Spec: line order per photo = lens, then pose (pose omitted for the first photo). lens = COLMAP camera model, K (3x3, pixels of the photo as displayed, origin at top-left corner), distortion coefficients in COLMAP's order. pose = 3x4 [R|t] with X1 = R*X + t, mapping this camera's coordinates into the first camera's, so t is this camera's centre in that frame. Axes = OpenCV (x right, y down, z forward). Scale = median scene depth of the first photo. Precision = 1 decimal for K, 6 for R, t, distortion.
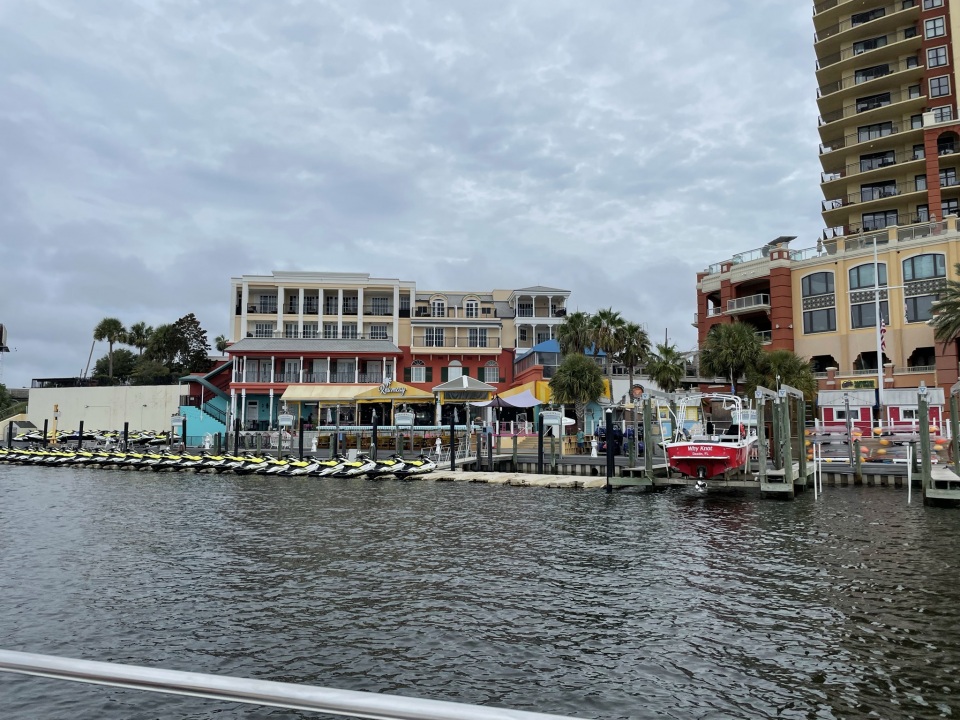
lens RADIAL K [[726.5, 0, 477.7], [0, 726.5, 355.5], [0, 0, 1]] dist [0.091299, -0.105172]
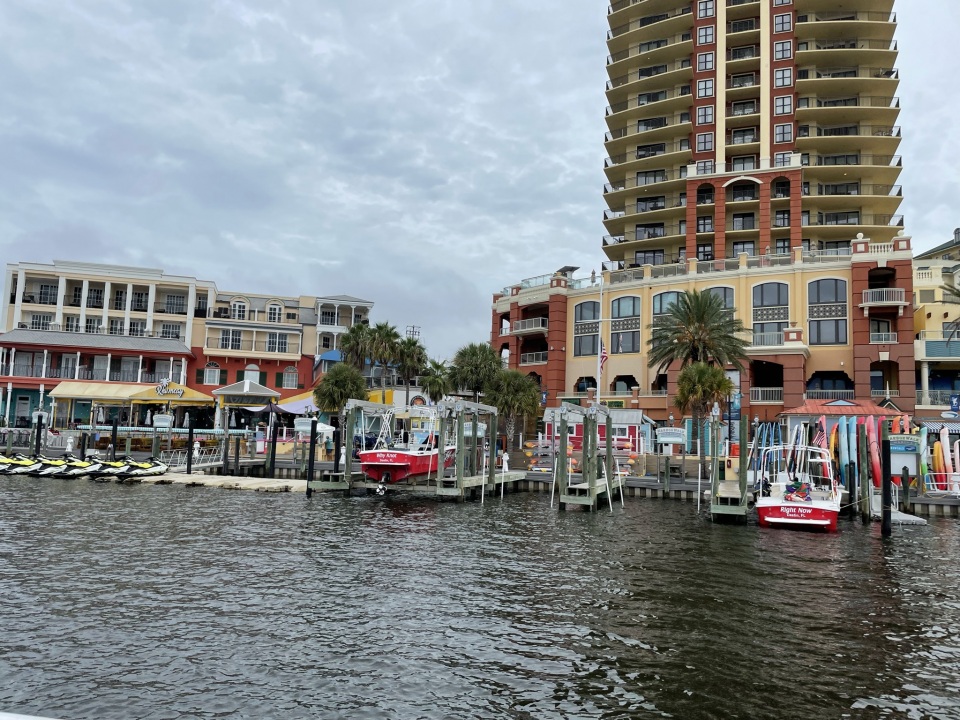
lens RADIAL K [[726.5, 0, 470.8], [0, 726.5, 367.3], [0, 0, 1]] dist [0.091299, -0.105172]
pose [[0.983366, 0.050636, 0.174434, 0.094464], [-0.051355, 0.998680, -0.000395, -0.004289], [-0.174224, -0.008569, 0.984669, -0.036451]]
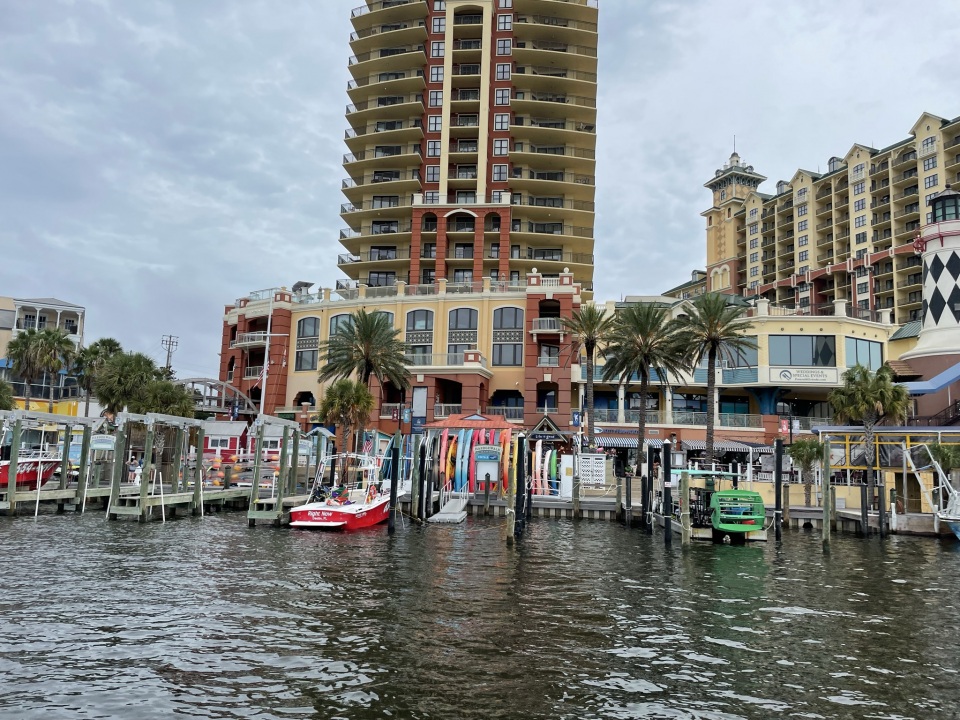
lens RADIAL K [[726.5, 0, 483.2], [0, 726.5, 368.0], [0, 0, 1]] dist [0.091299, -0.105172]
pose [[0.913368, 0.082422, 0.398704, 0.241144], [-0.073301, 0.996582, -0.038097, -0.011763], [-0.400481, 0.005572, 0.916288, -0.104159]]
